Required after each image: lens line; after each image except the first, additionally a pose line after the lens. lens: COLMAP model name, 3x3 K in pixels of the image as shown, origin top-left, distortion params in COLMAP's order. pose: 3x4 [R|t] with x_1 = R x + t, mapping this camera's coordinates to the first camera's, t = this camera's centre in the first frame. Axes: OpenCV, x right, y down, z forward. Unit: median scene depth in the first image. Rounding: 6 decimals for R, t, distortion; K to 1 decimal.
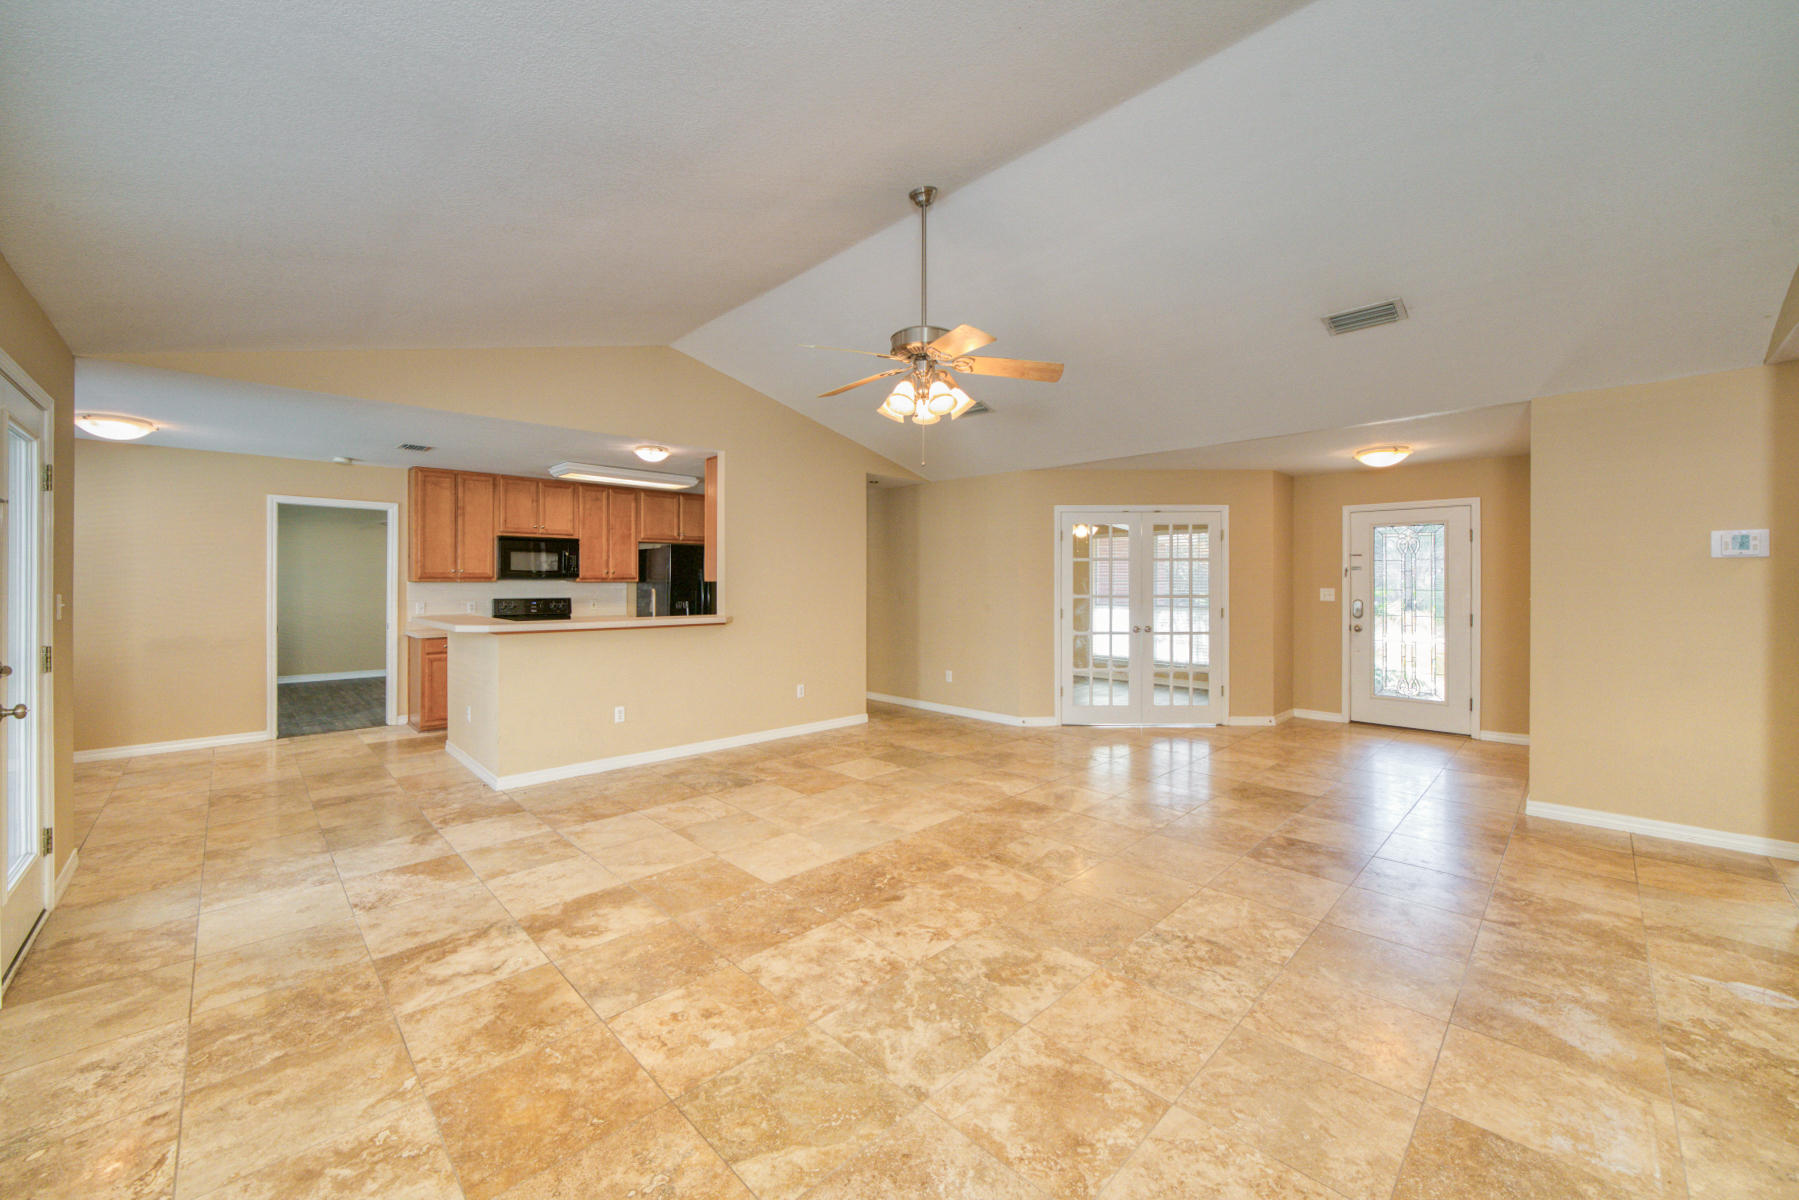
lens RADIAL K [[683.7, 0, 898.5], [0, 683.7, 579.6], [0, 0, 1]] dist [-0.010300, 0.000613]
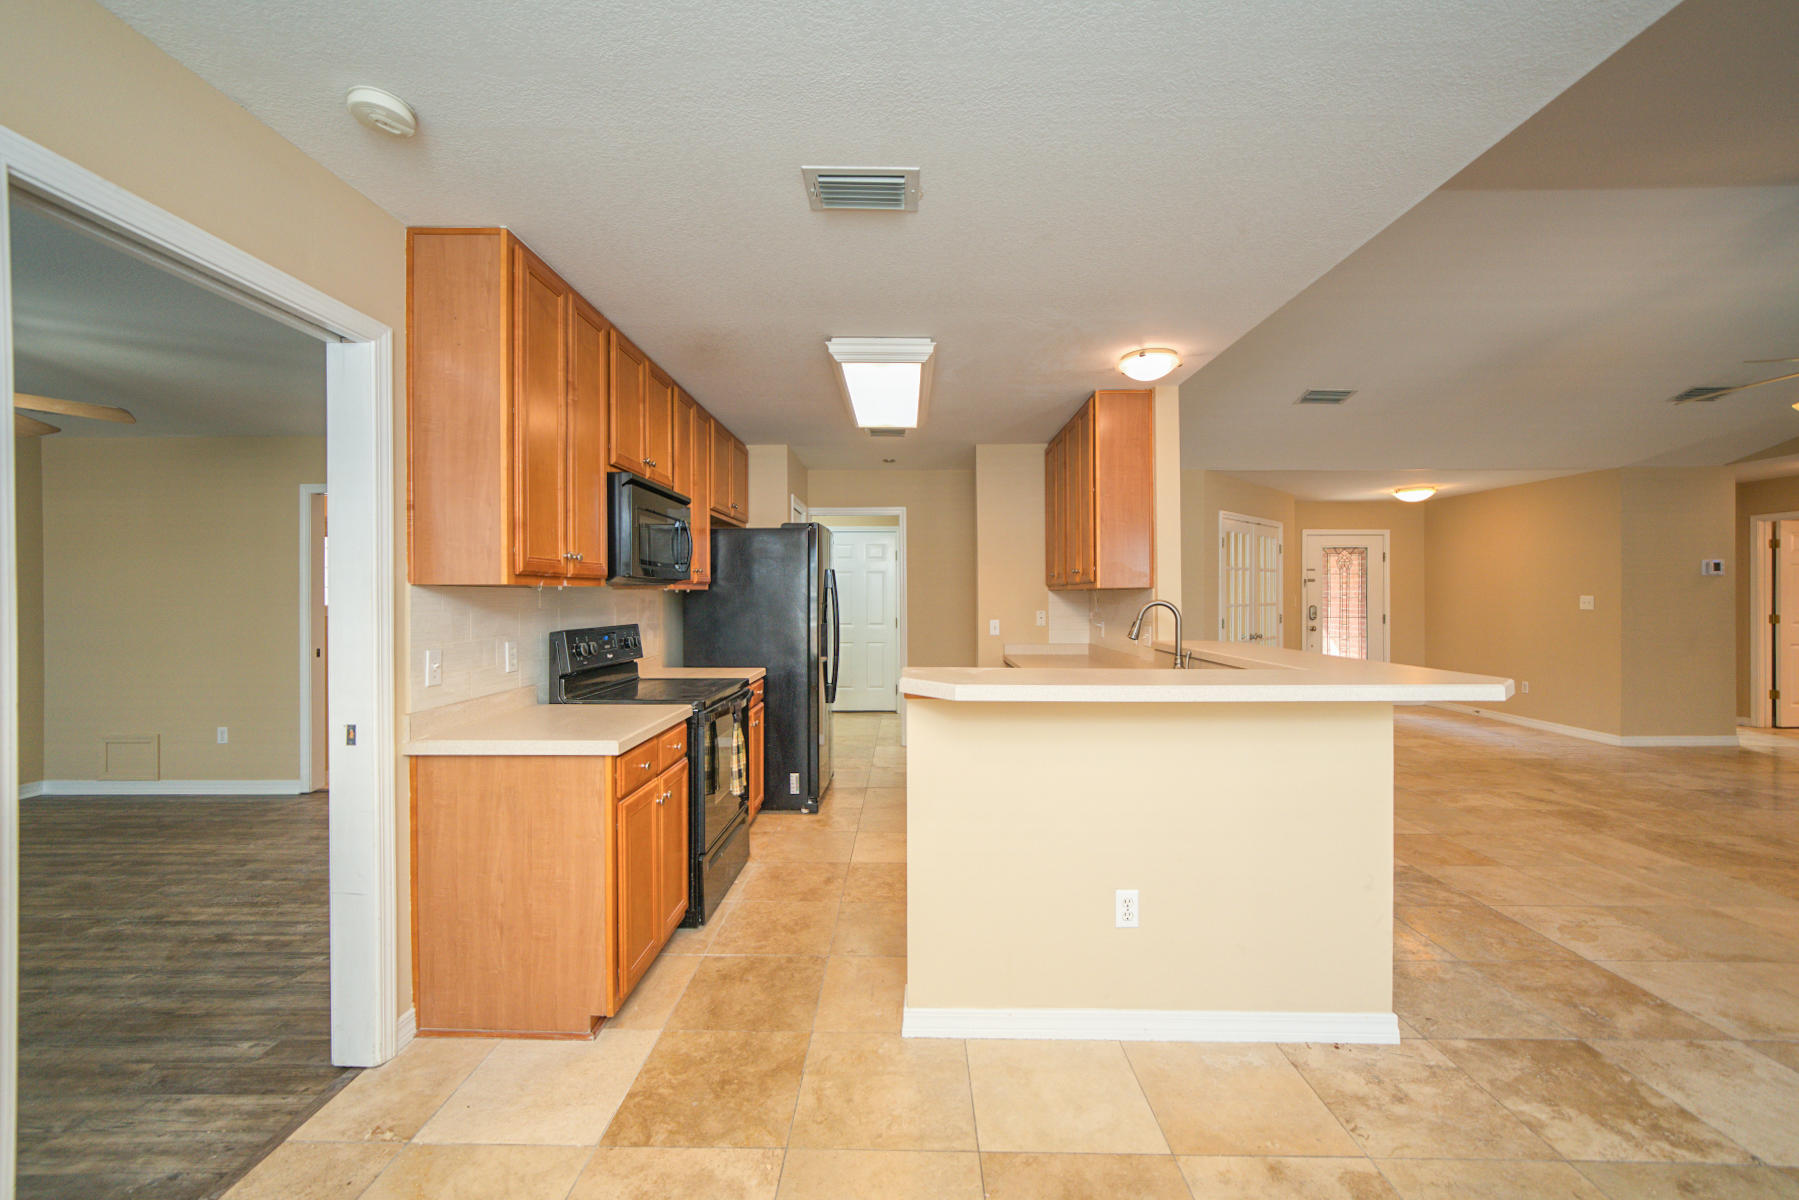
lens RADIAL K [[708.7, 0, 893.8], [0, 708.7, 596.1], [0, 0, 1]] dist [-0.006841, 0.002215]
pose [[0.716573, -0.003829, 0.697502, -1.156558], [-0.000135, 0.999984, 0.005628, 0.007790], [-0.697512, -0.004127, 0.716561, 0.894023]]
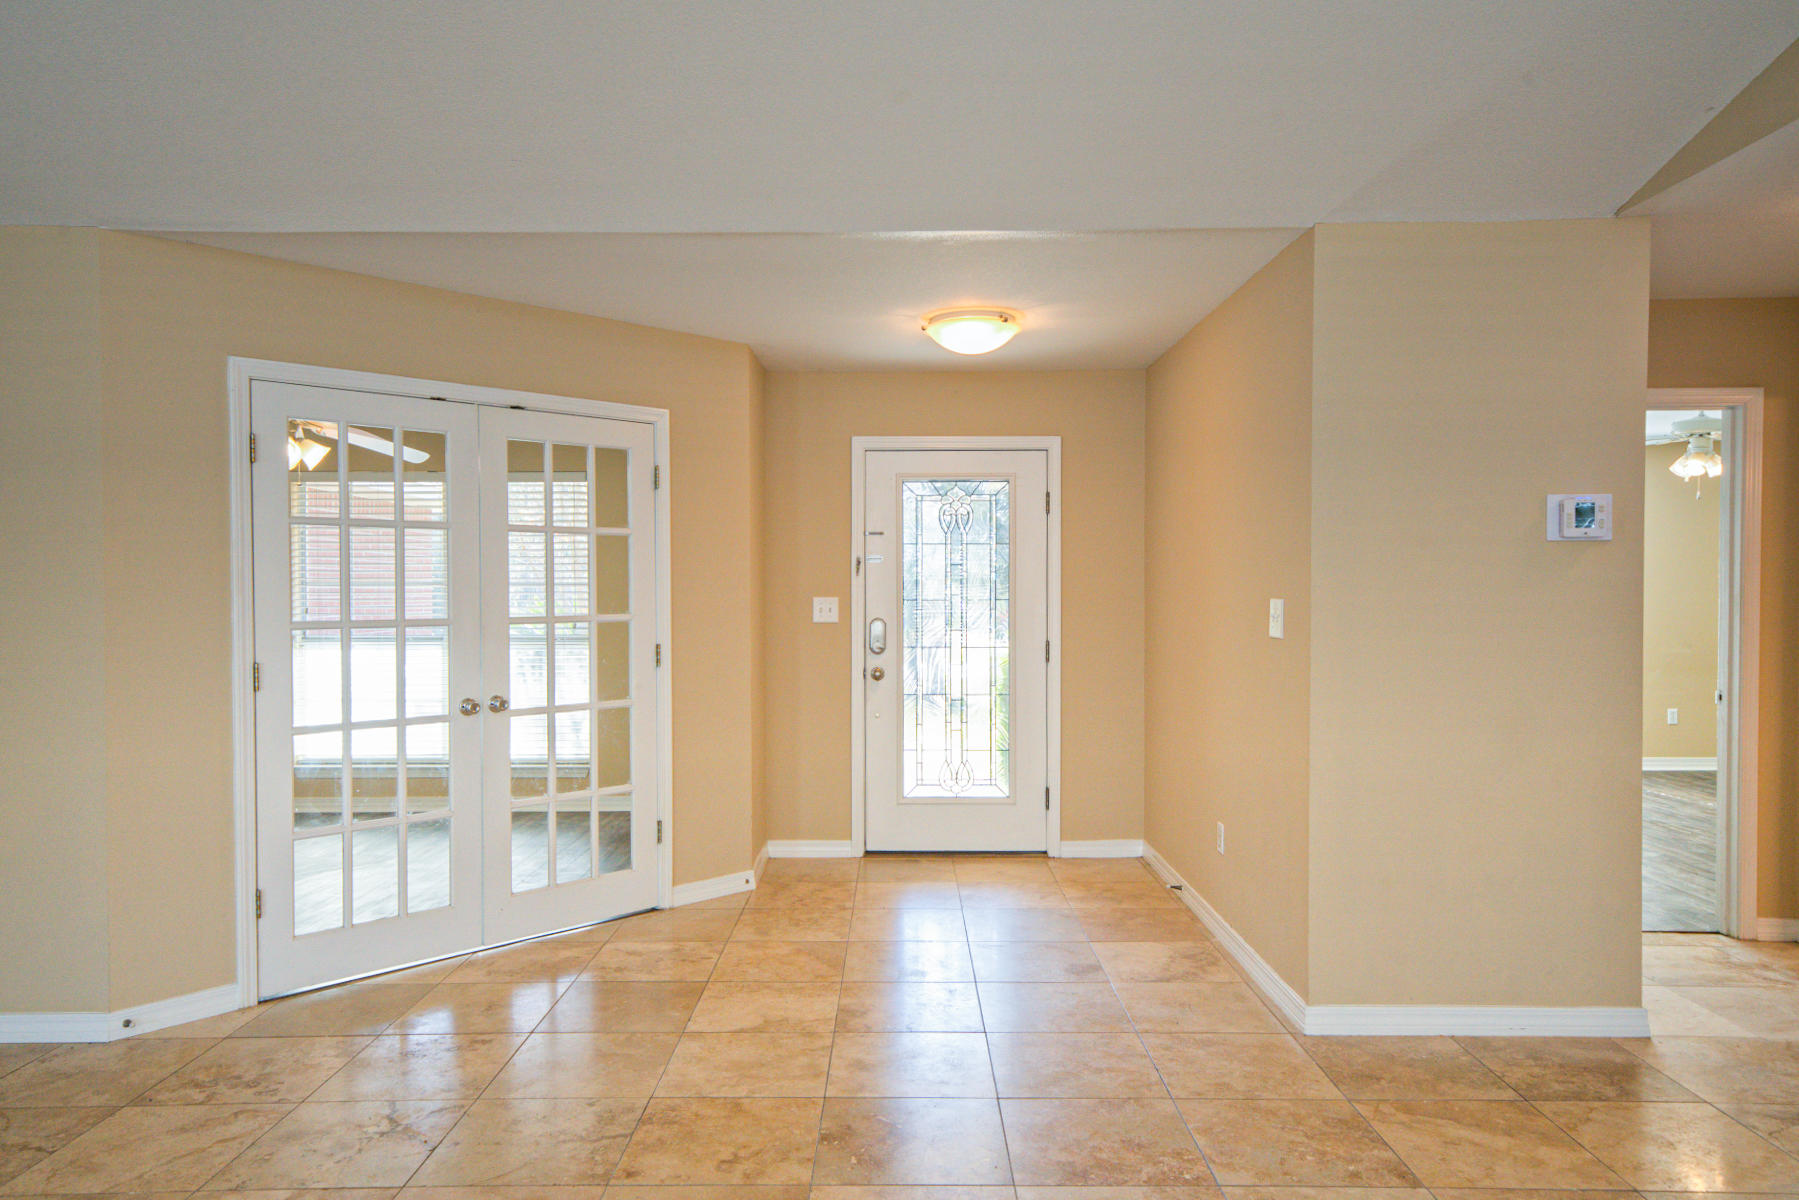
lens RADIAL K [[1175.5, 0, 890.3], [0, 1175.5, 610.8], [0, 0, 1]] dist [0.023955, -0.000772]
pose [[0.707274, -0.015886, 0.706761, 0.065912], [-0.000739, 0.999730, 0.023212, 0.003864], [-0.706939, -0.016940, 0.707072, 0.526217]]
